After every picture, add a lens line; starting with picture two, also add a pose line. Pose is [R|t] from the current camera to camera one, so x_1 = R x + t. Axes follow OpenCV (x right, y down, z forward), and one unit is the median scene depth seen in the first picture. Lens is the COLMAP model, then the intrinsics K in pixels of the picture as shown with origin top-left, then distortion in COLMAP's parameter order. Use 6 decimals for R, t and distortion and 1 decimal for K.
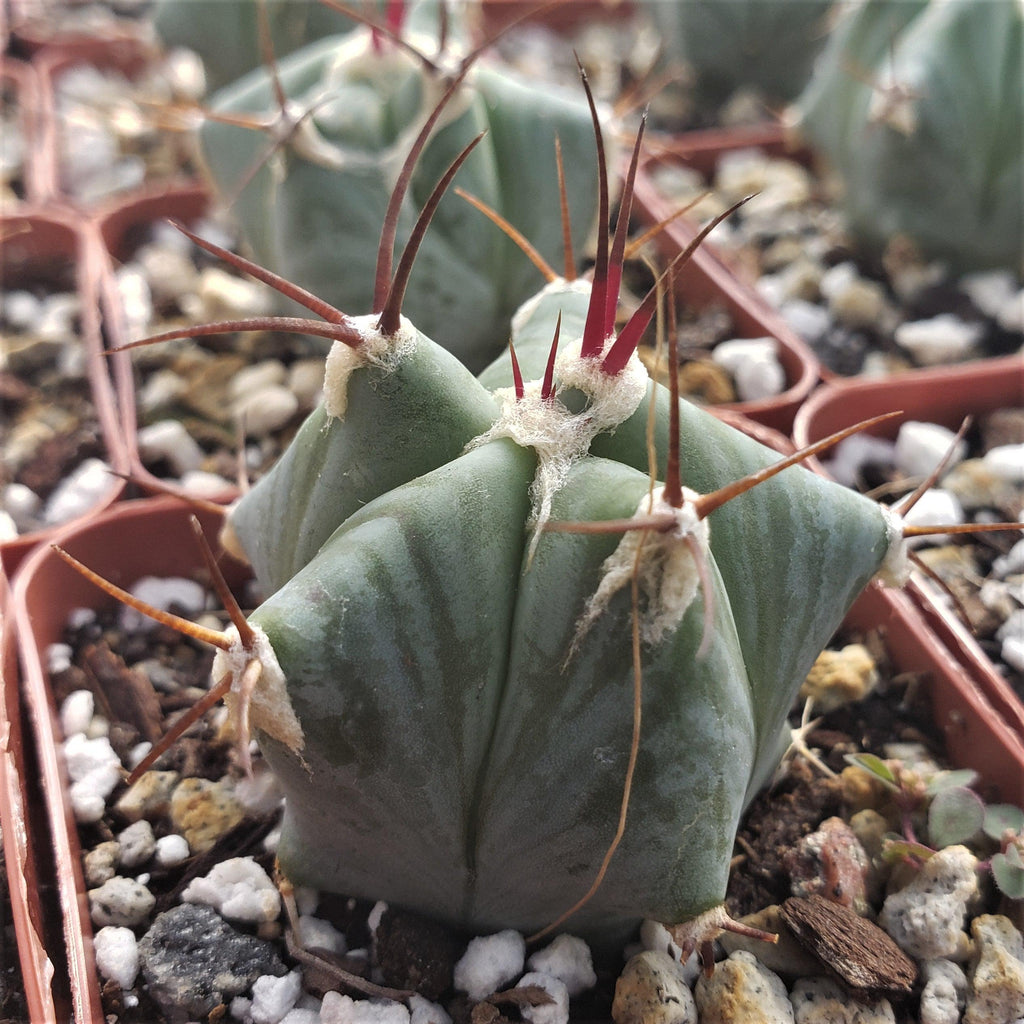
lens RADIAL K [[1233.7, 0, 487.8], [0, 1233.7, 490.1], [0, 0, 1]] dist [0.261805, -0.913837]
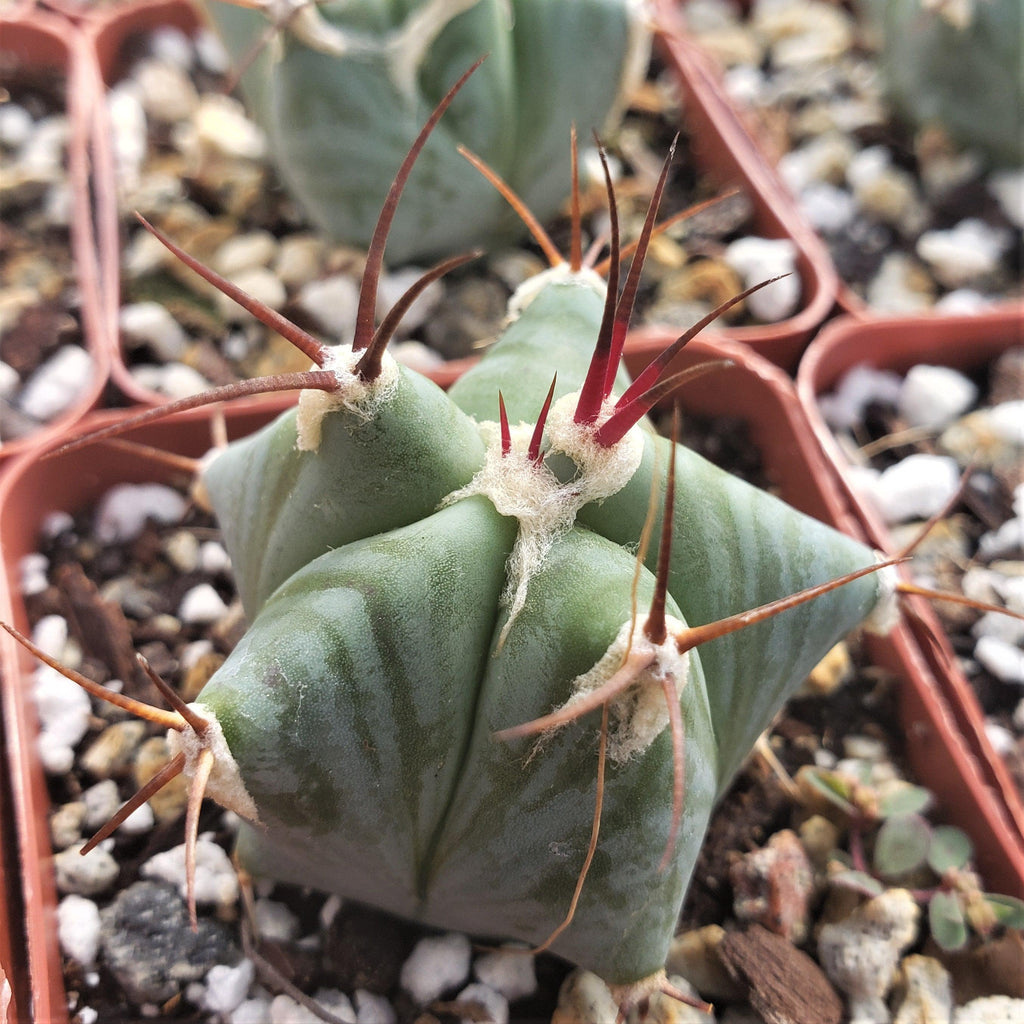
lens RADIAL K [[1200.7, 0, 468.6], [0, 1200.7, 473.3], [0, 0, 1]] dist [0.185379, -0.727736]
pose [[0.997248, 0.073910, -0.005894, 0.004862], [-0.070957, 0.974419, 0.213244, -0.254626], [0.021504, -0.212239, 0.976981, 0.114248]]
